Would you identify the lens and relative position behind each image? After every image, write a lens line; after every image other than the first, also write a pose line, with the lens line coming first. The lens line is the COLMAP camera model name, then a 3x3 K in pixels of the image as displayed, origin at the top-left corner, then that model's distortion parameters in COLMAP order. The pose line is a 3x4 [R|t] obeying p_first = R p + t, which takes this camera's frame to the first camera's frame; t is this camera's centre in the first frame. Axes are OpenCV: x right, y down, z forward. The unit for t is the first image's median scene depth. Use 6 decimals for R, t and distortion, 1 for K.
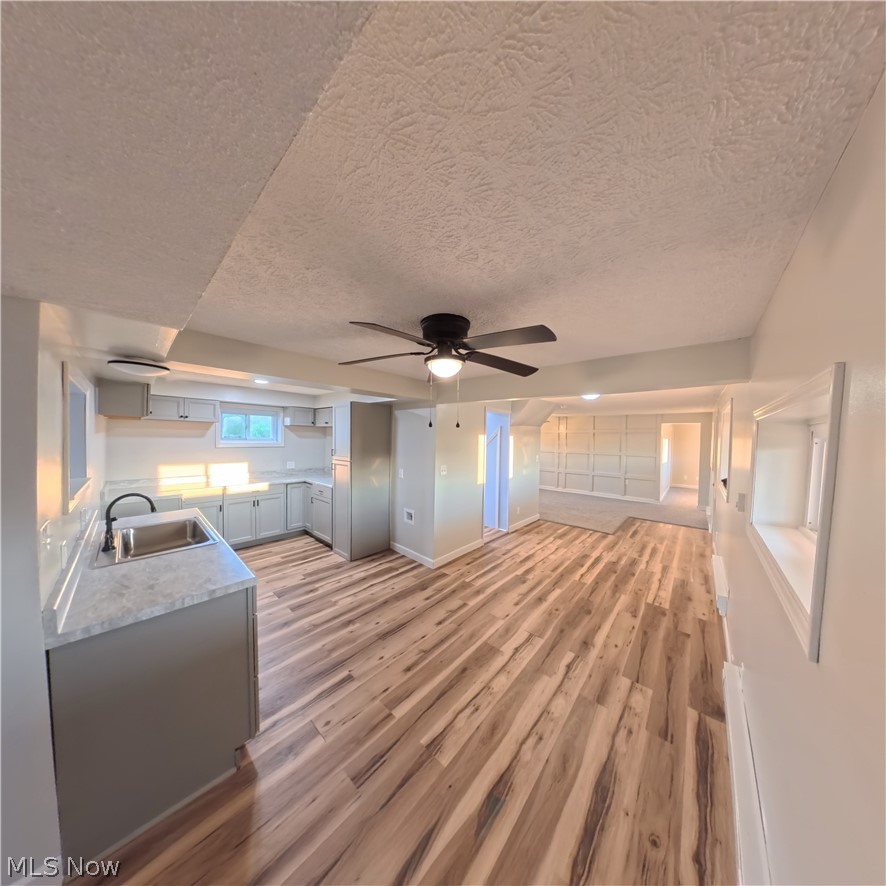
lens RADIAL K [[287.9, 0, 443.0], [0, 287.9, 443.0], [0, 0, 1]] dist [-0.024948, 0.000171]
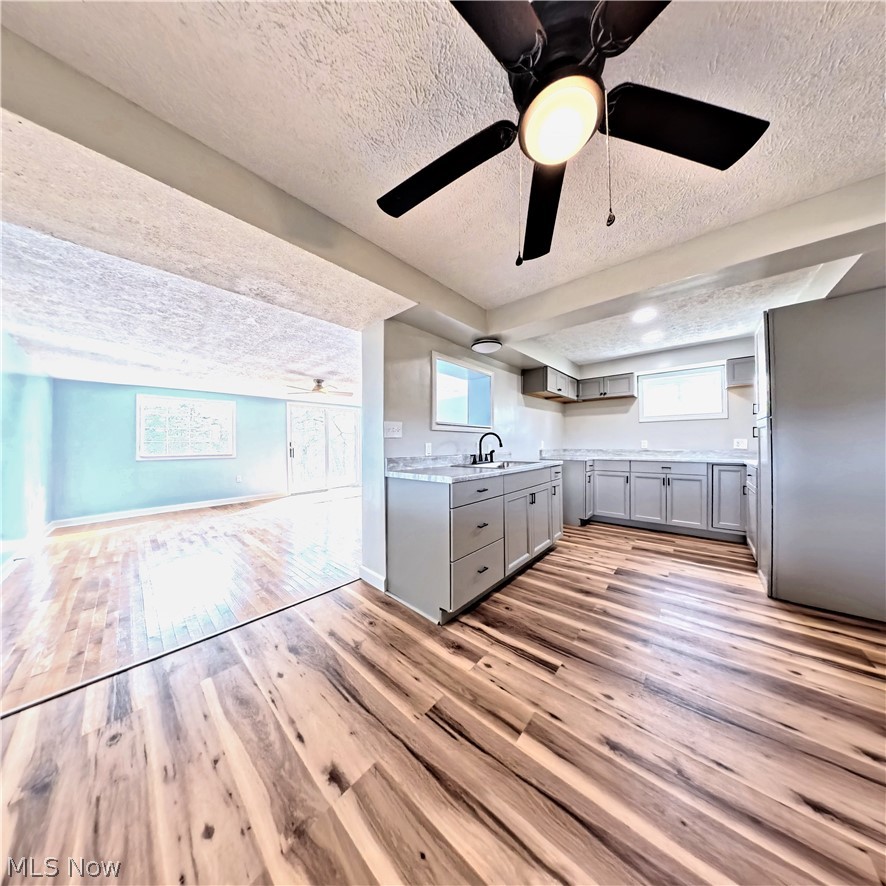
lens RADIAL K [[287.9, 0, 443.0], [0, 287.9, 443.0], [0, 0, 1]] dist [-0.024948, 0.000171]
pose [[0.004159, -0.017174, -0.999844, 0.213057], [-0.010419, 0.999797, -0.017217, 0.128281], [0.999937, 0.010489, 0.003979, 0.354306]]
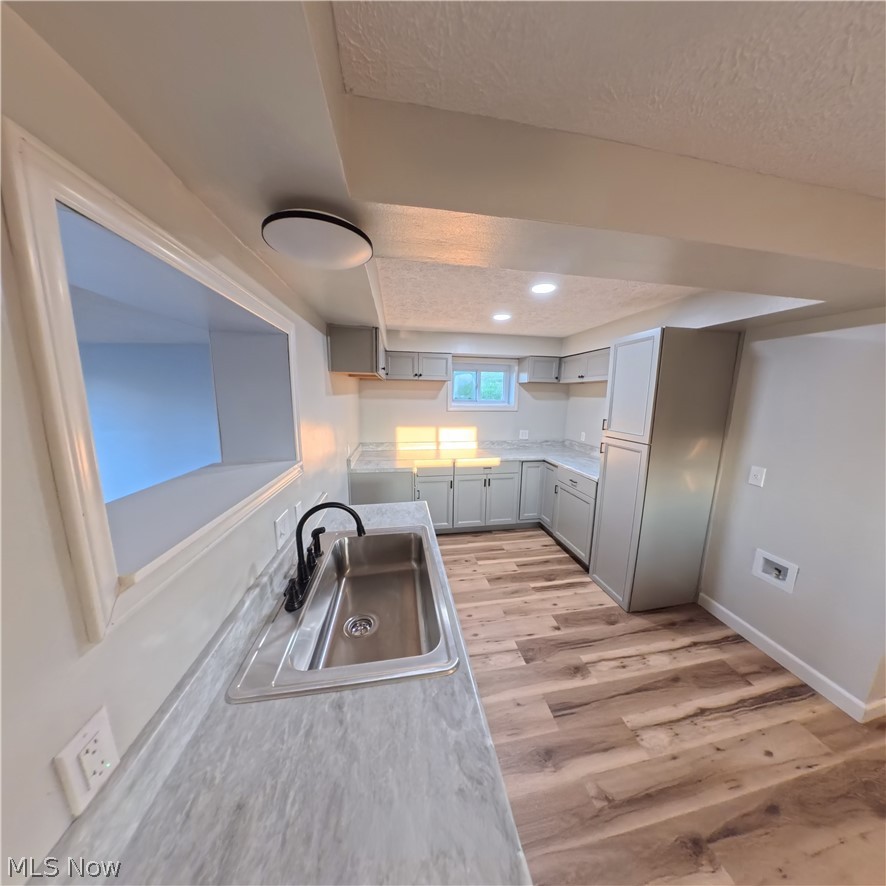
lens RADIAL K [[287.9, 0, 443.0], [0, 287.9, 443.0], [0, 0, 1]] dist [-0.024948, 0.000171]
pose [[0.775197, 0.093776, -0.624721, -0.284402], [-0.009543, 0.990546, 0.136848, -0.007402], [0.631648, -0.100122, 0.768763, 0.343910]]
